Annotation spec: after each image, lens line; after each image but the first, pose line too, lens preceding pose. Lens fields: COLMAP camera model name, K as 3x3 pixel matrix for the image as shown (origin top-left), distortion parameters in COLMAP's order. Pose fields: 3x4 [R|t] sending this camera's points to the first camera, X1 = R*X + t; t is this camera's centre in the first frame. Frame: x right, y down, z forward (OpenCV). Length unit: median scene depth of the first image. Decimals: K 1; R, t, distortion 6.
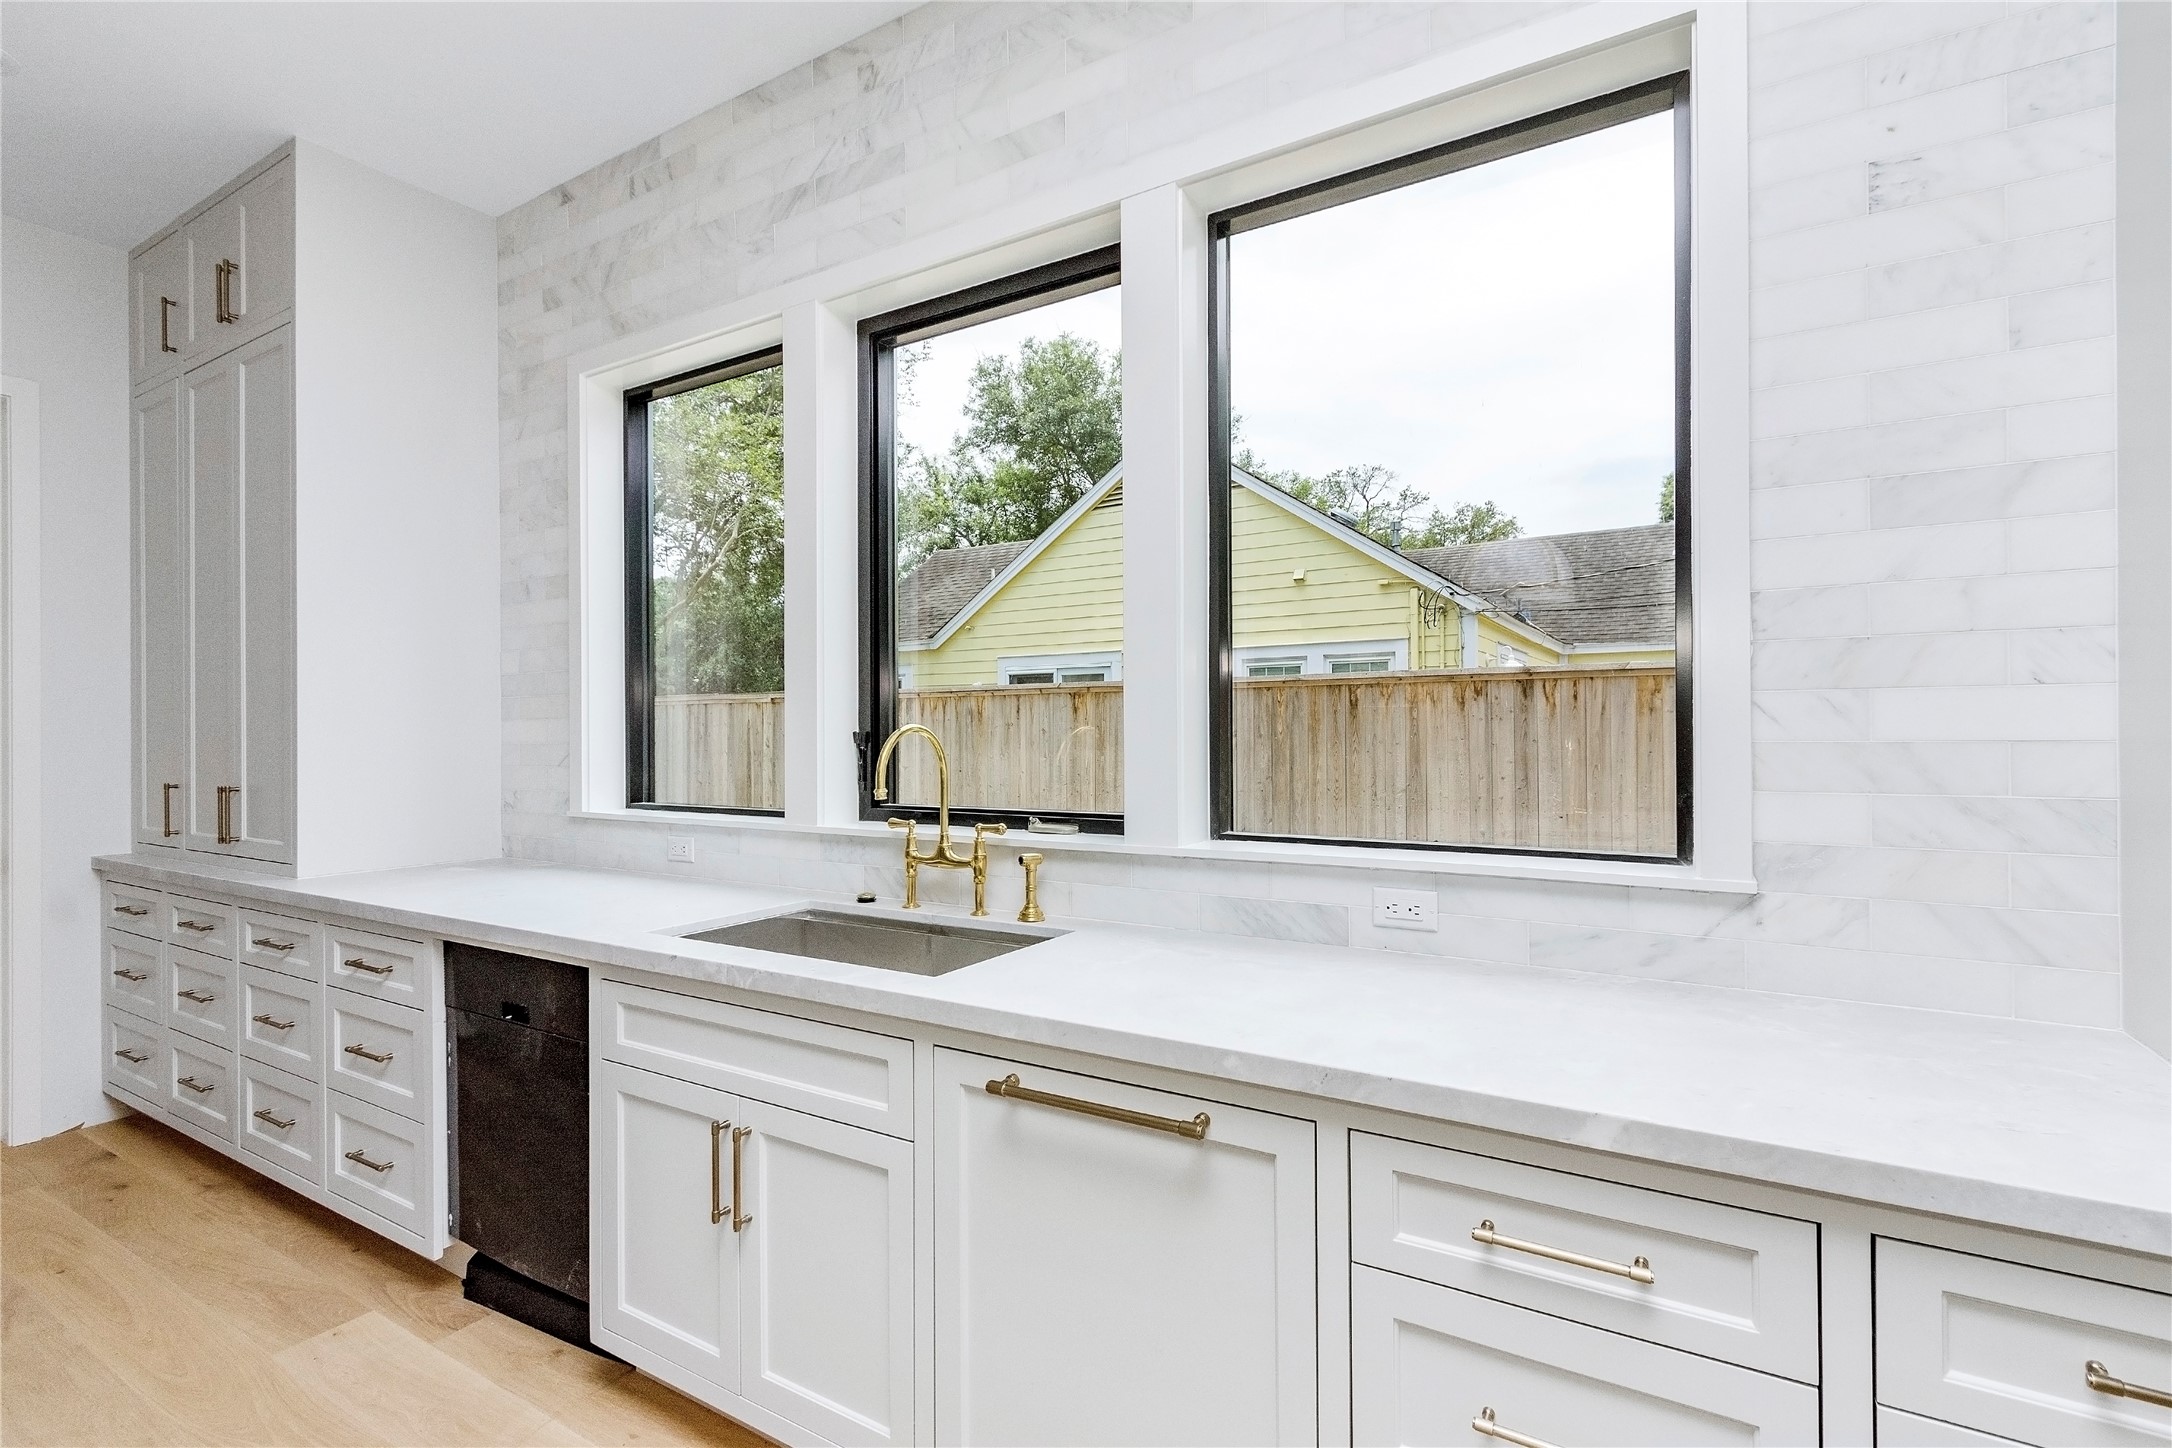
lens RADIAL K [[1002.1, 0, 1087.3], [0, 1002.1, 732.8], [0, 0, 1]] dist [0.005326, -0.001546]
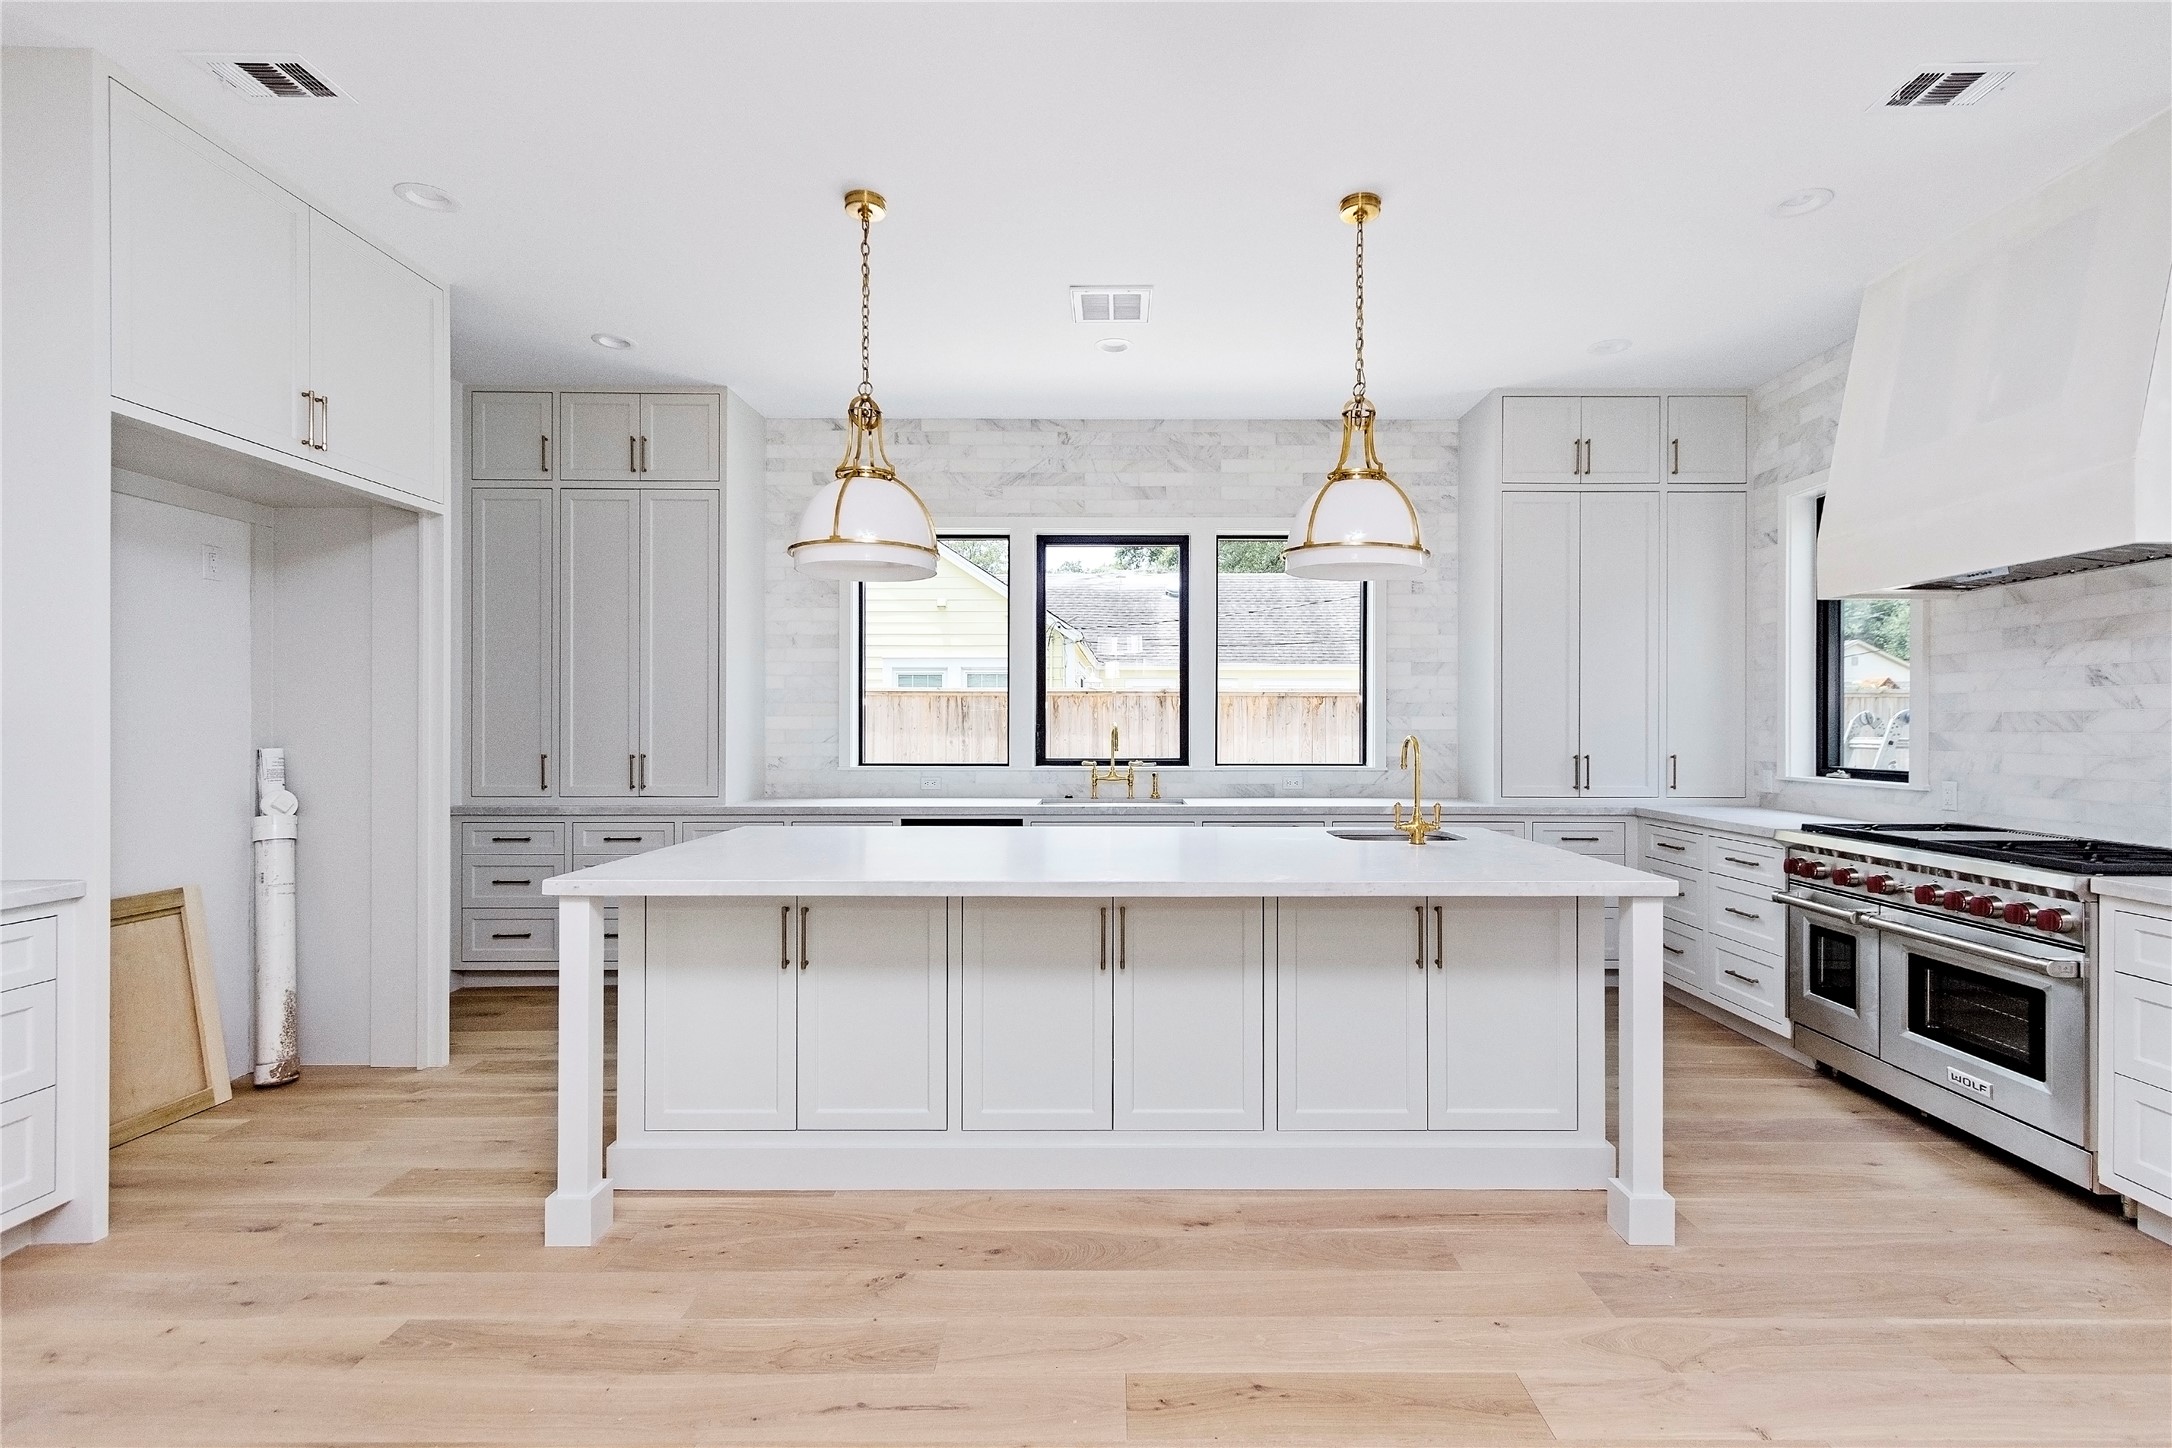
lens RADIAL K [[1002.1, 0, 1128.0], [0, 1002.1, 713.9], [0, 0, 1]] dist [0.005326, -0.001546]
pose [[0.851017, 0.014563, 0.524937, -1.104717], [-0.006658, 0.999834, -0.016945, 0.009871], [-0.525096, 0.010926, 0.850973, -0.869013]]
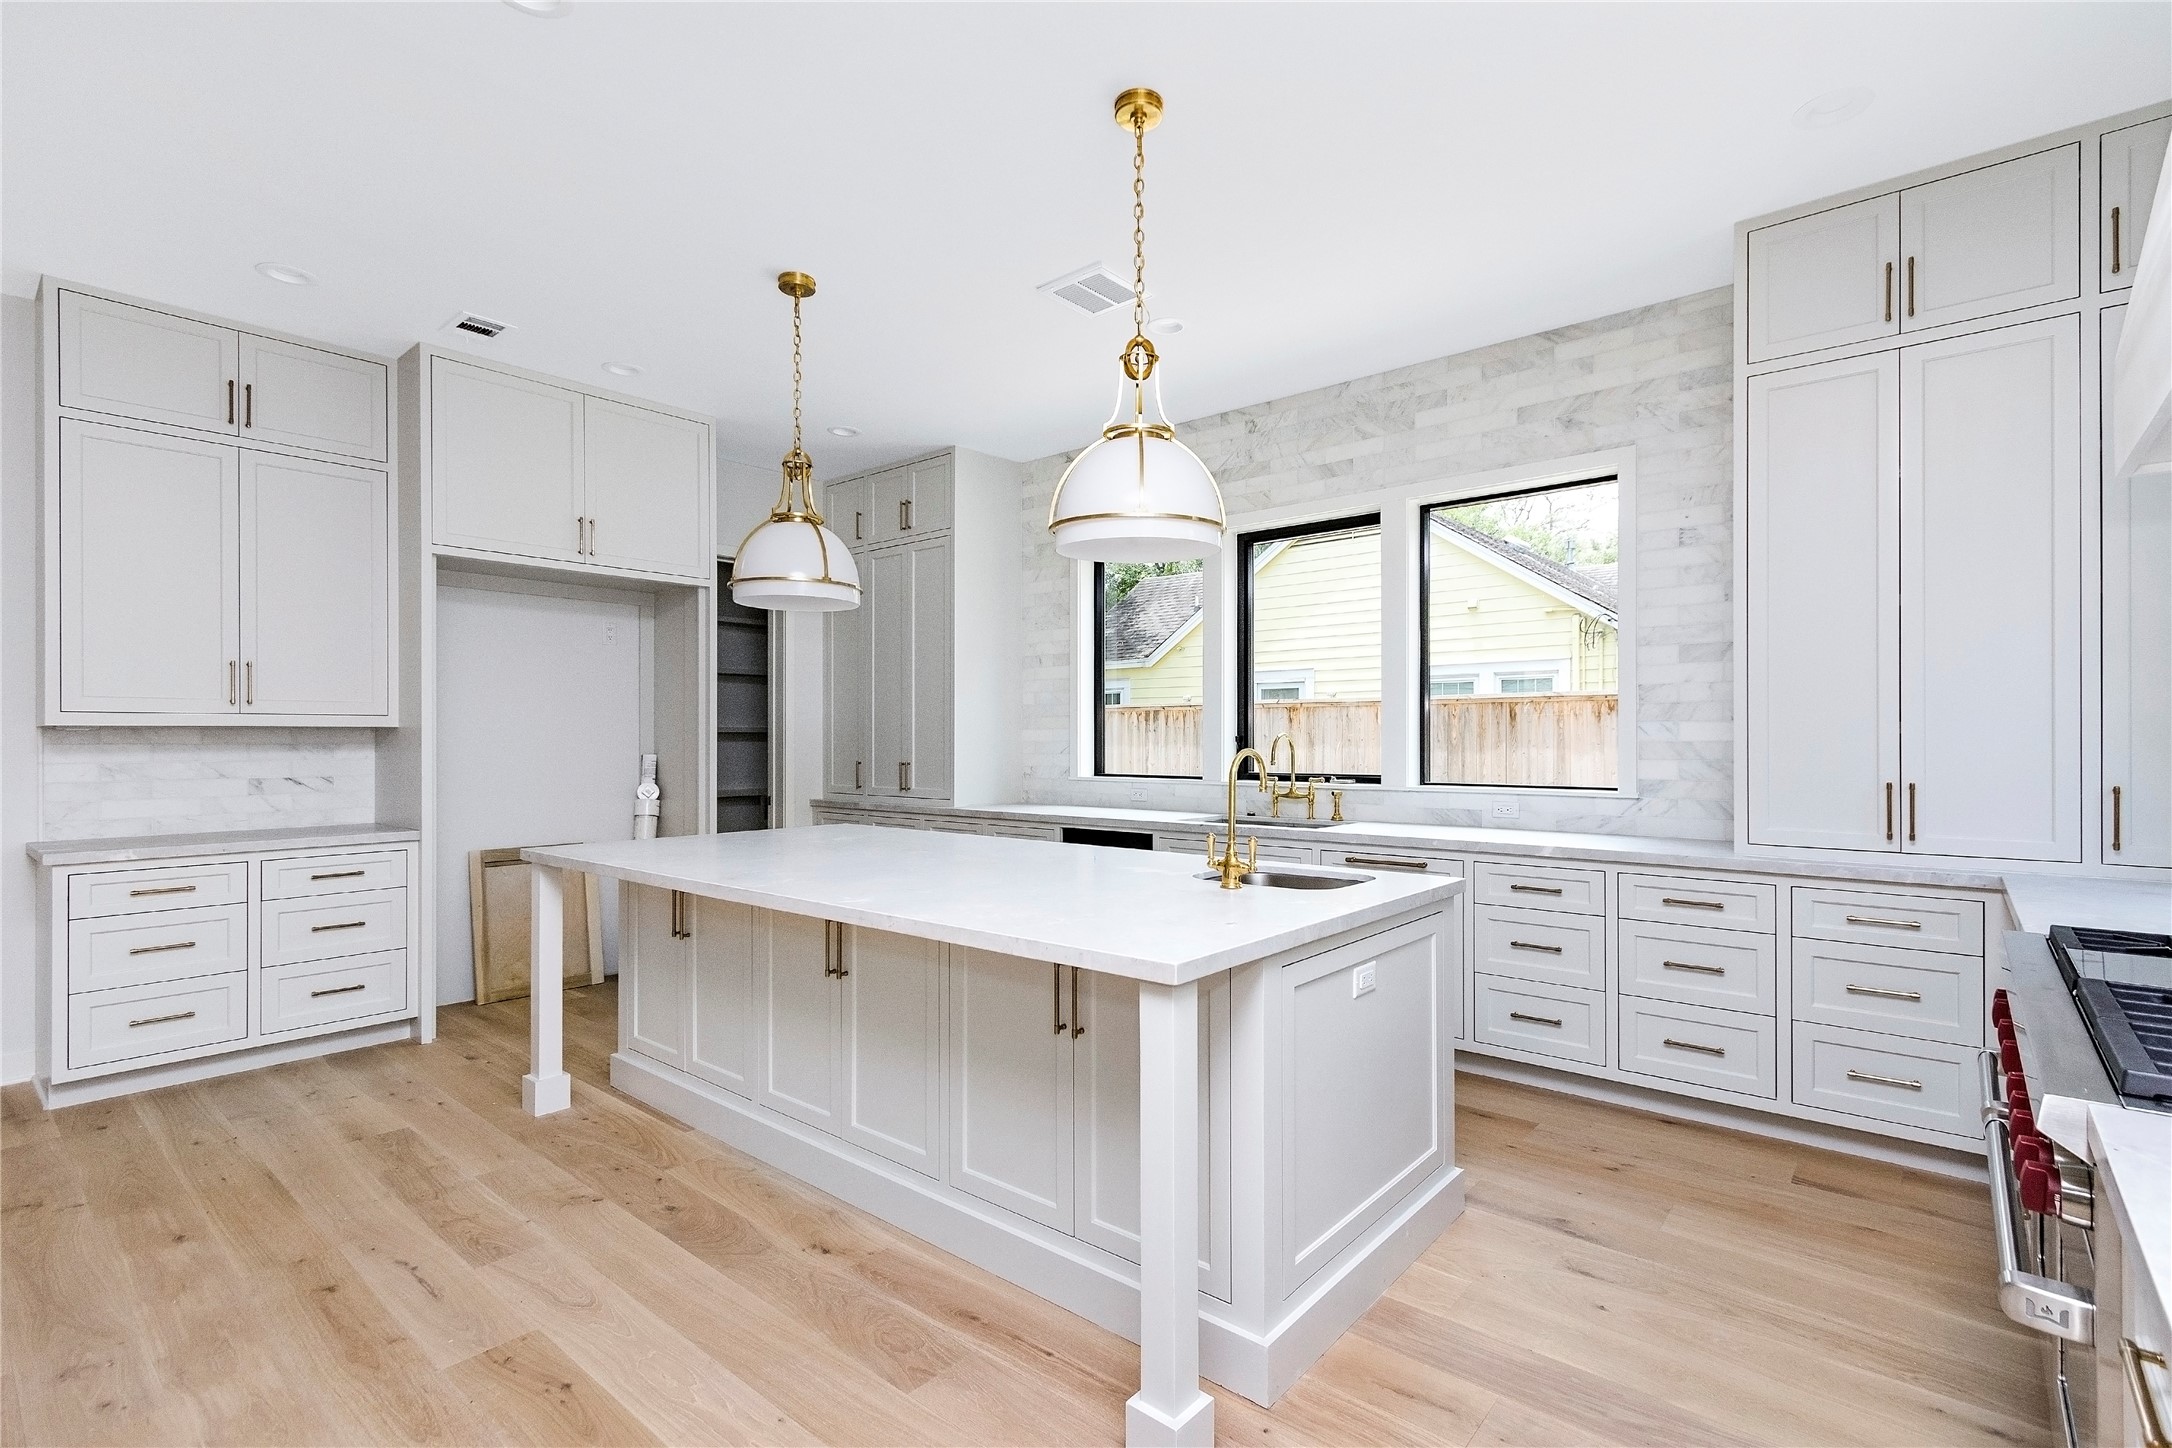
lens RADIAL K [[1002.1, 0, 1101.6], [0, 1002.1, 727.7], [0, 0, 1]] dist [0.005326, -0.001546]
pose [[0.988735, 0.002592, -0.149657, -0.182188], [-0.004187, 0.999938, -0.010339, 0.003230], [0.149621, 0.010849, 0.988684, -0.970064]]
